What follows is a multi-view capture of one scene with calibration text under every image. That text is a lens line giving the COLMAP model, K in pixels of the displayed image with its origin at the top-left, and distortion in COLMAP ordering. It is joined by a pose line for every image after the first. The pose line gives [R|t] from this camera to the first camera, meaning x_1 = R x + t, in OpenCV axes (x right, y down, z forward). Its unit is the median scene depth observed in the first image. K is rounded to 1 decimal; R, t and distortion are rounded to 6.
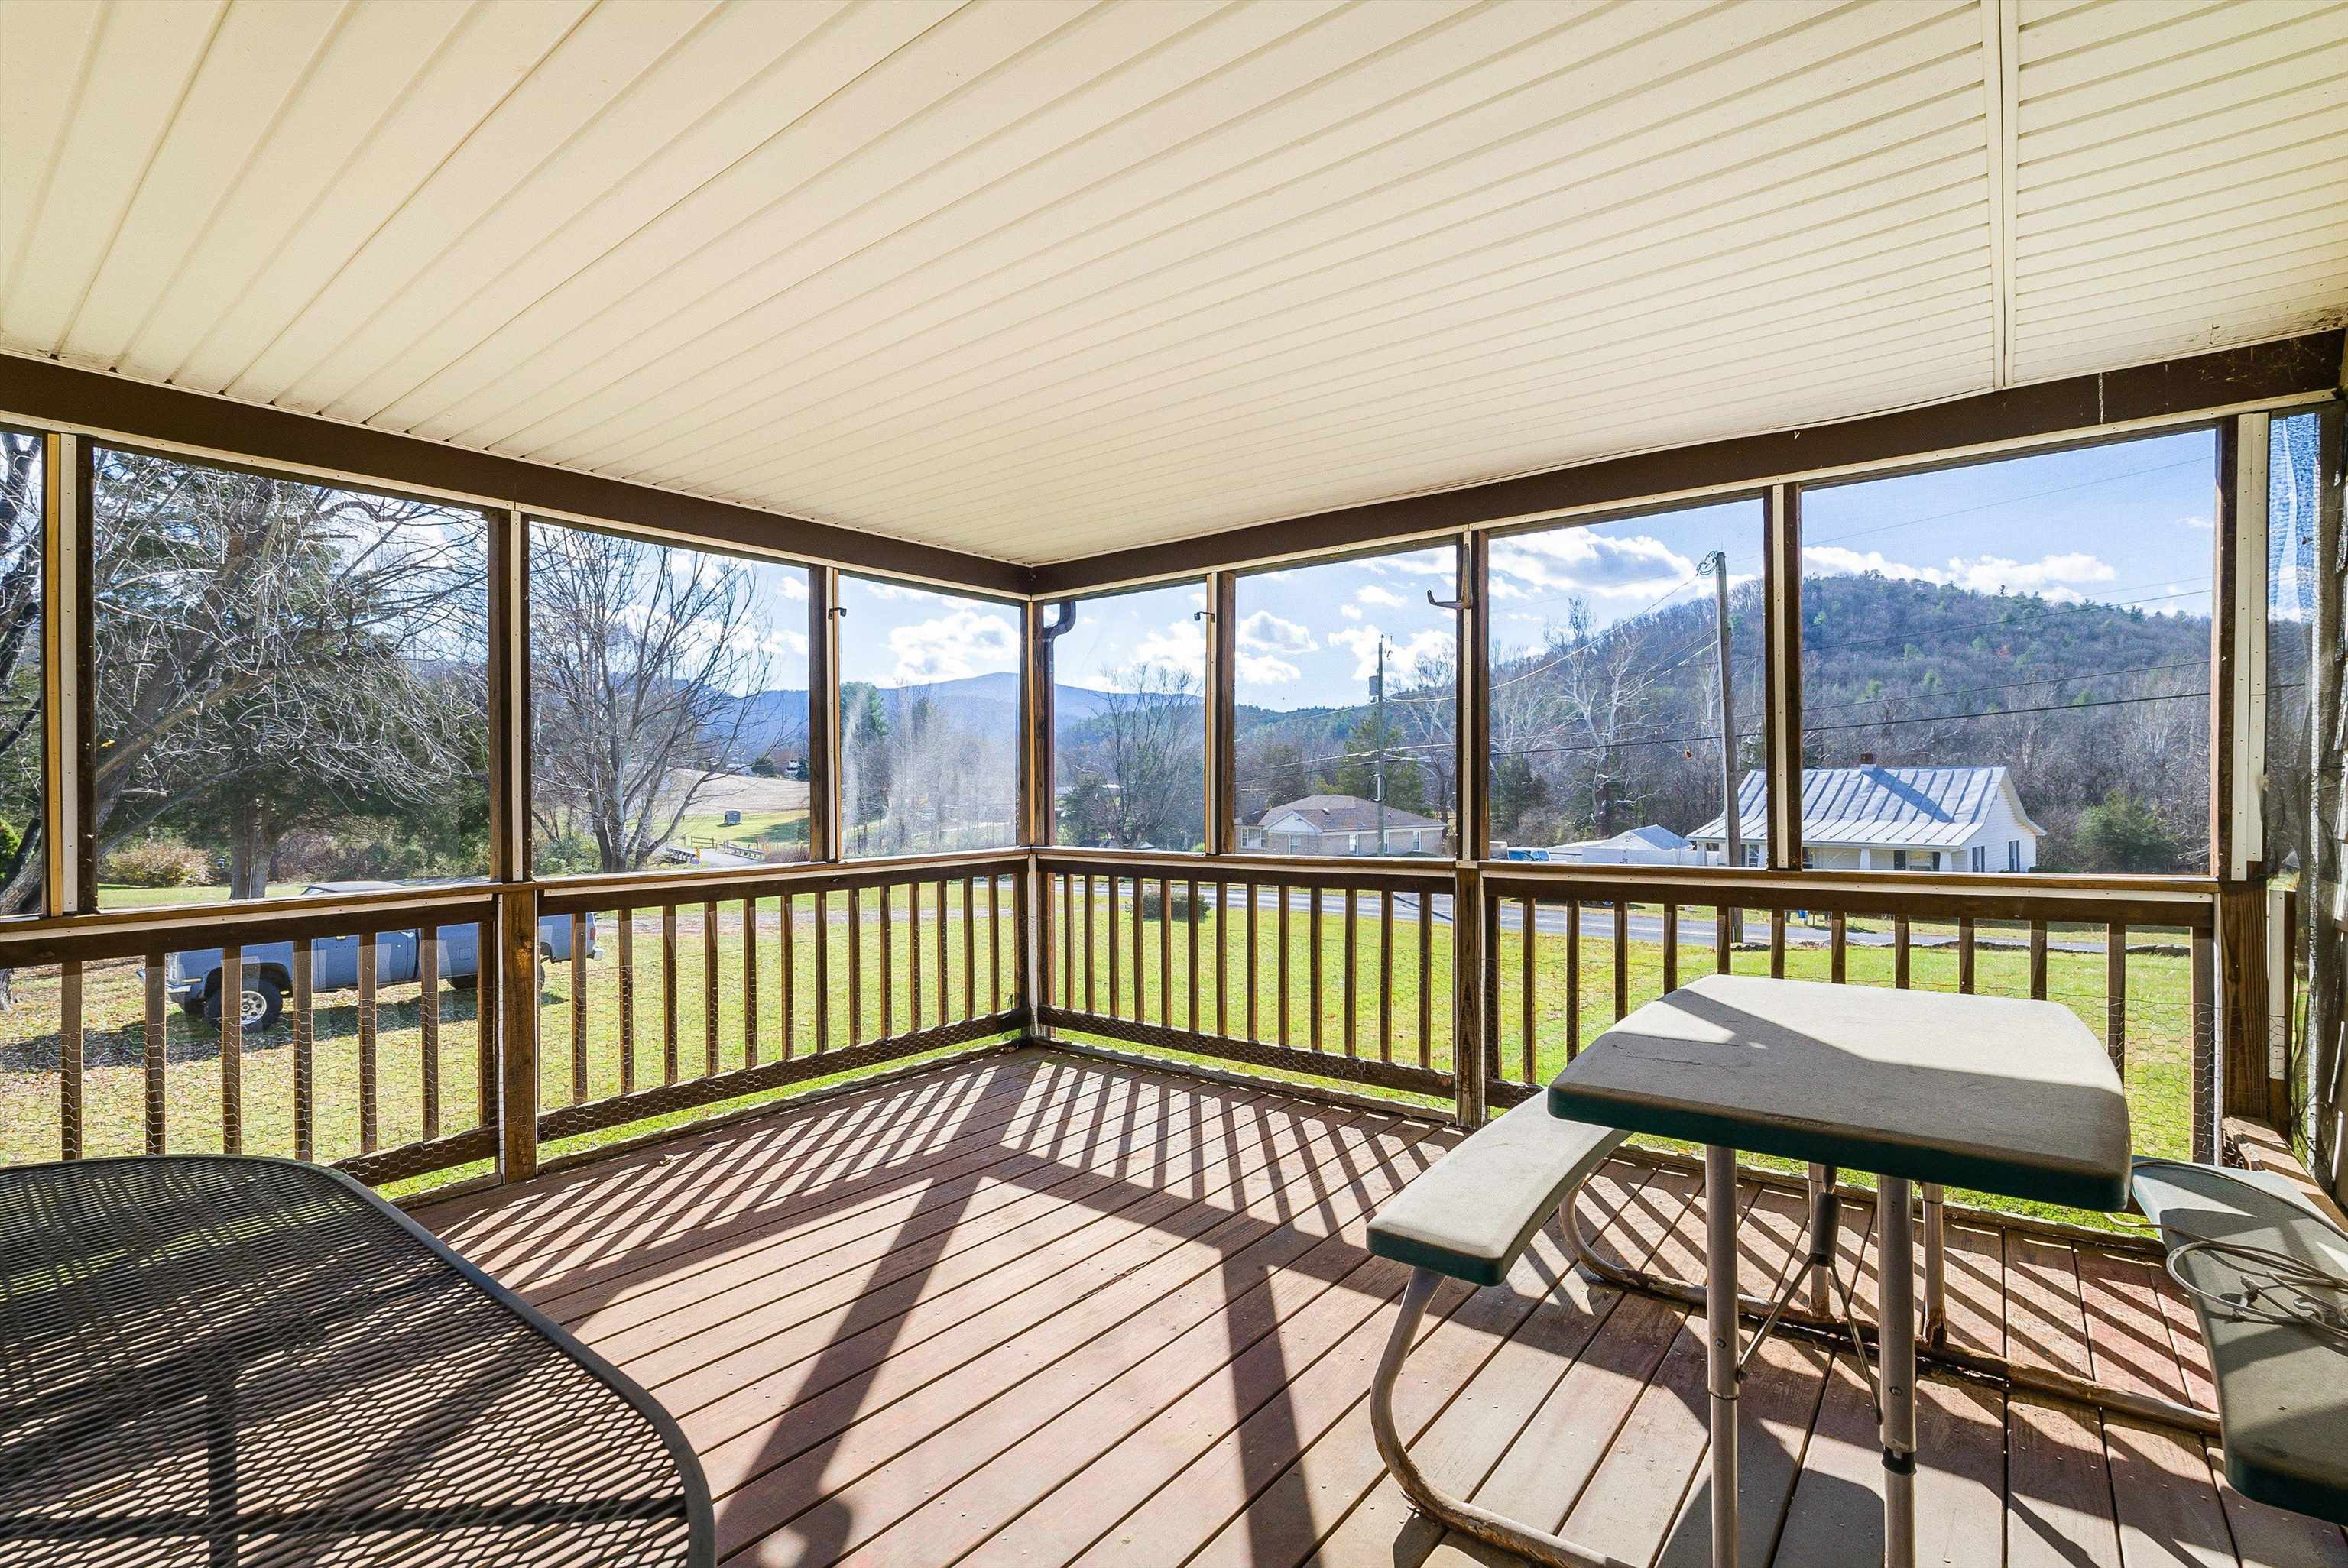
lens RADIAL K [[1068.7, 0, 1193.8], [0, 1068.7, 788.4], [0, 0, 1]] dist [-0.001856, 0.000538]
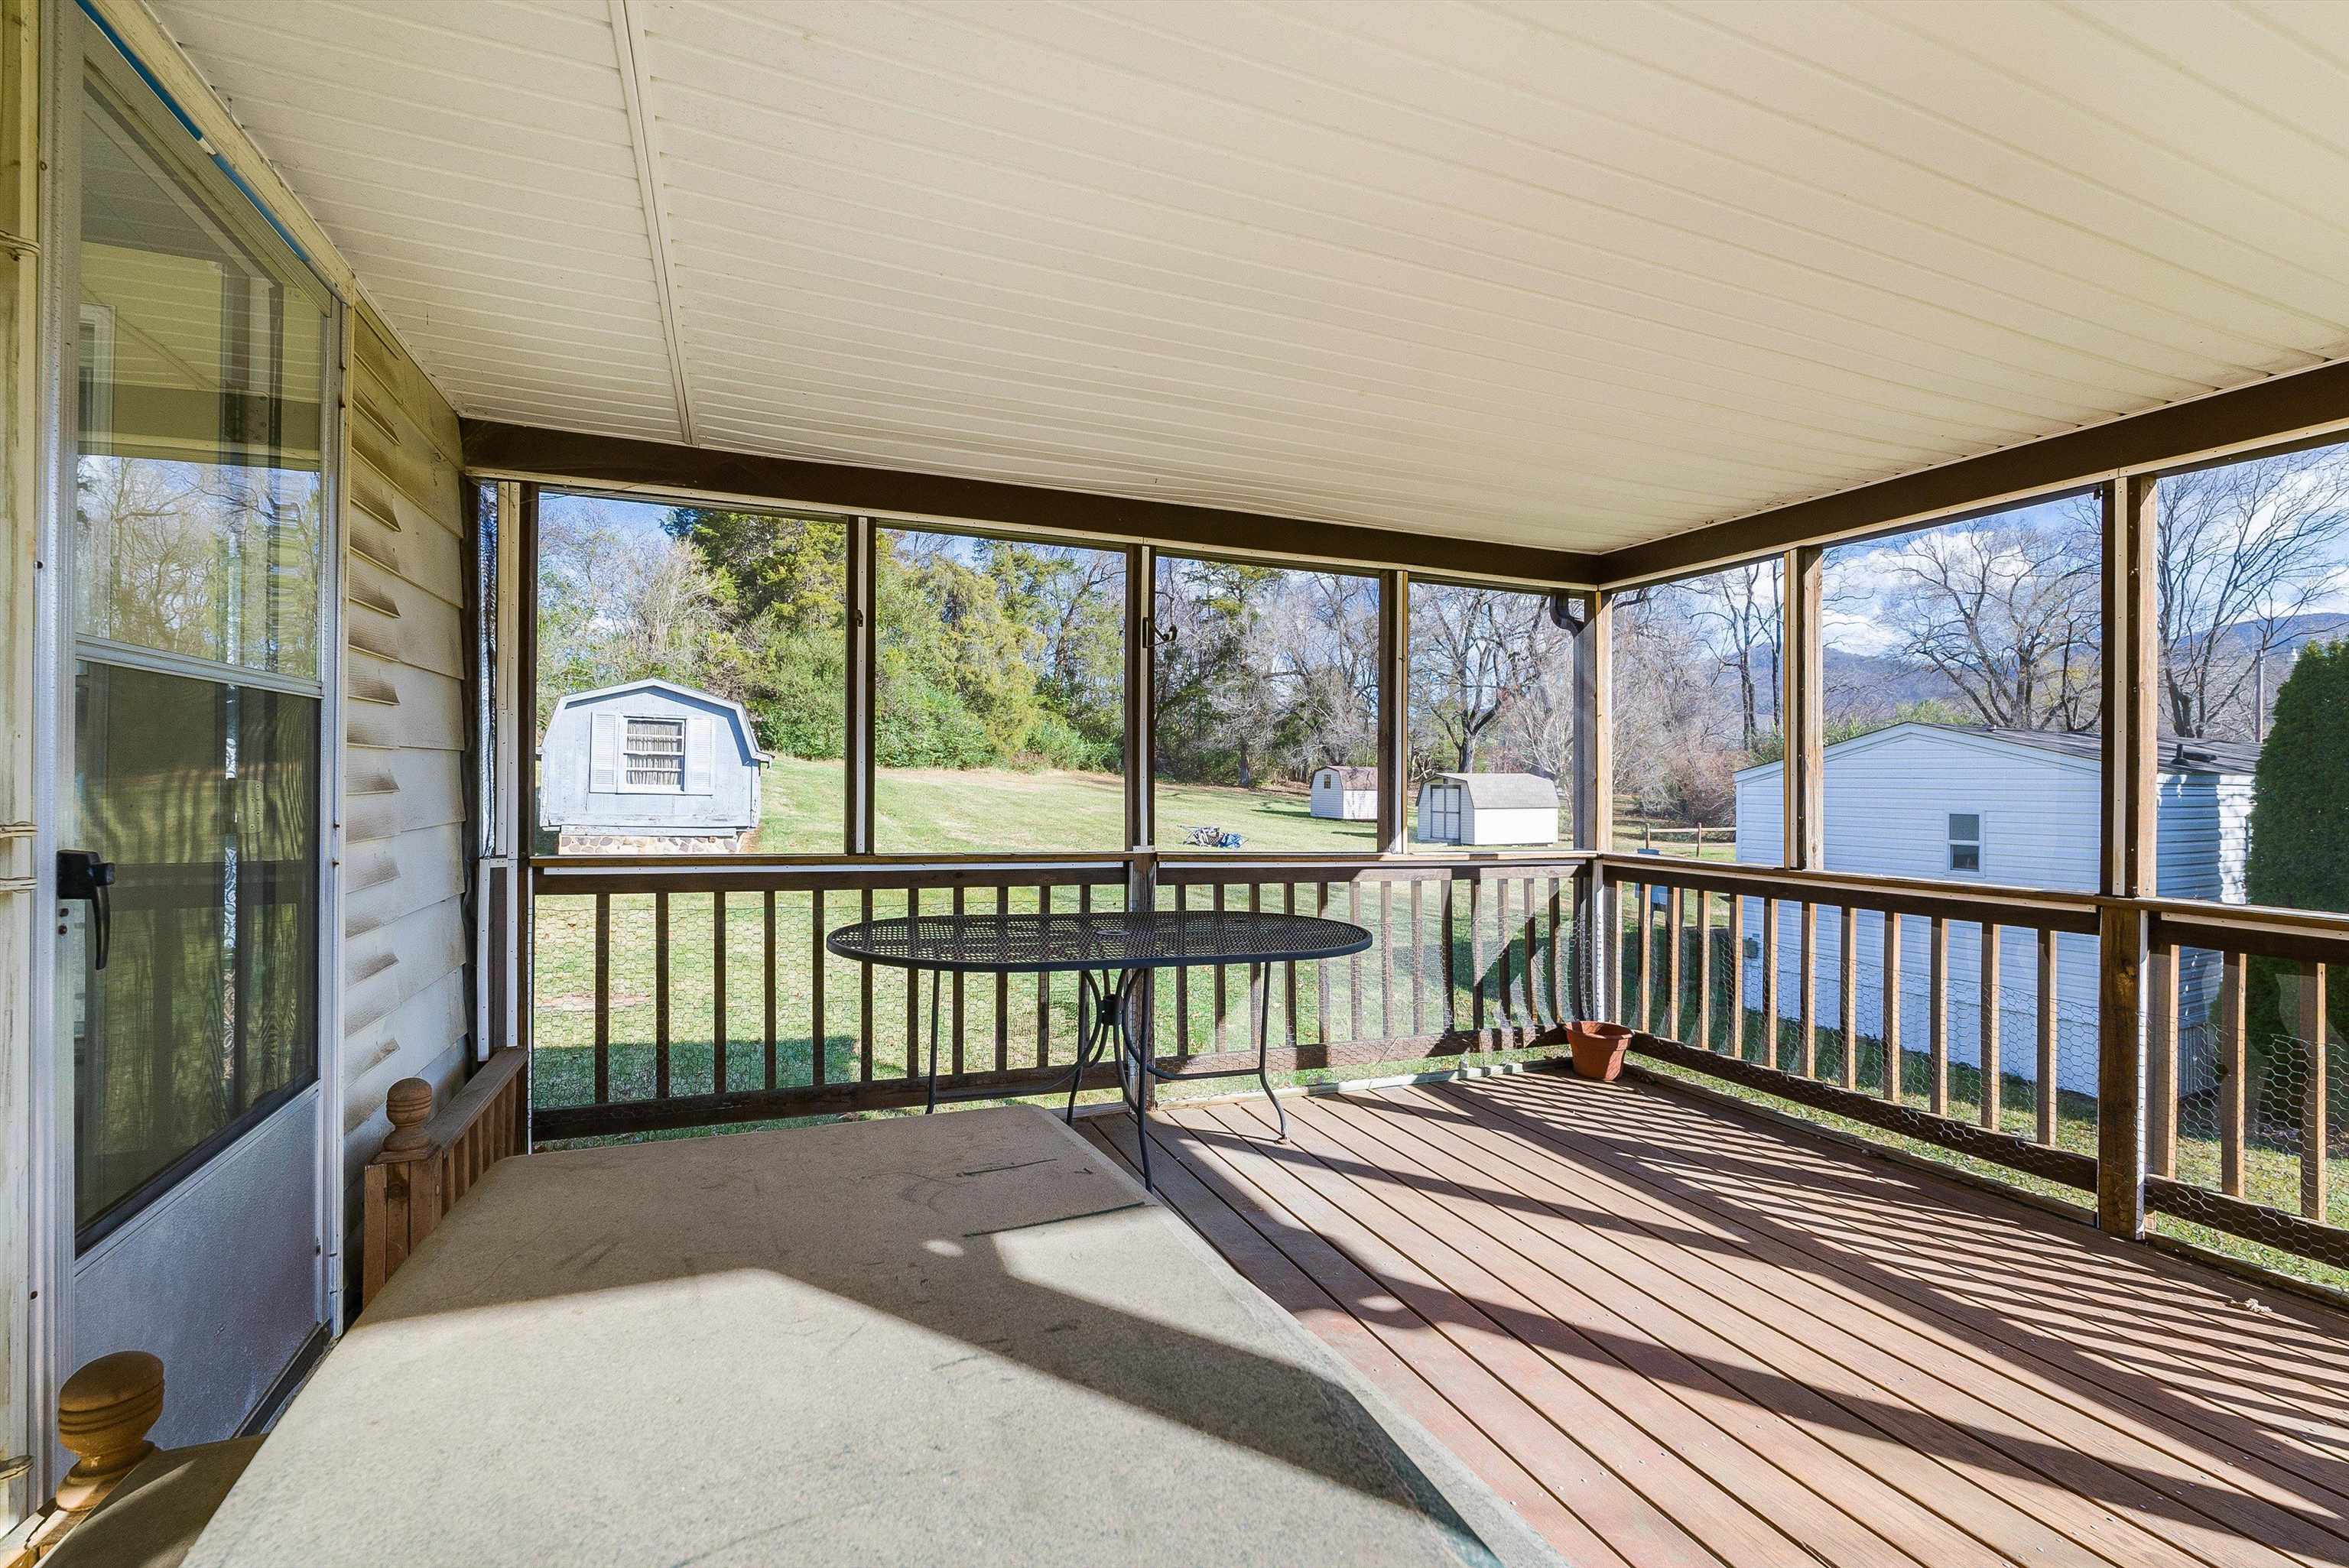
lens RADIAL K [[1069.2, 0, 1192.5], [0, 1069.2, 781.9], [0, 0, 1]] dist [-0.001856, 0.000538]
pose [[-0.489918, -0.011278, -0.871695, 0.533915], [-0.025387, 0.999677, 0.001335, 0.011916], [0.871399, 0.022784, -0.490046, 0.791811]]
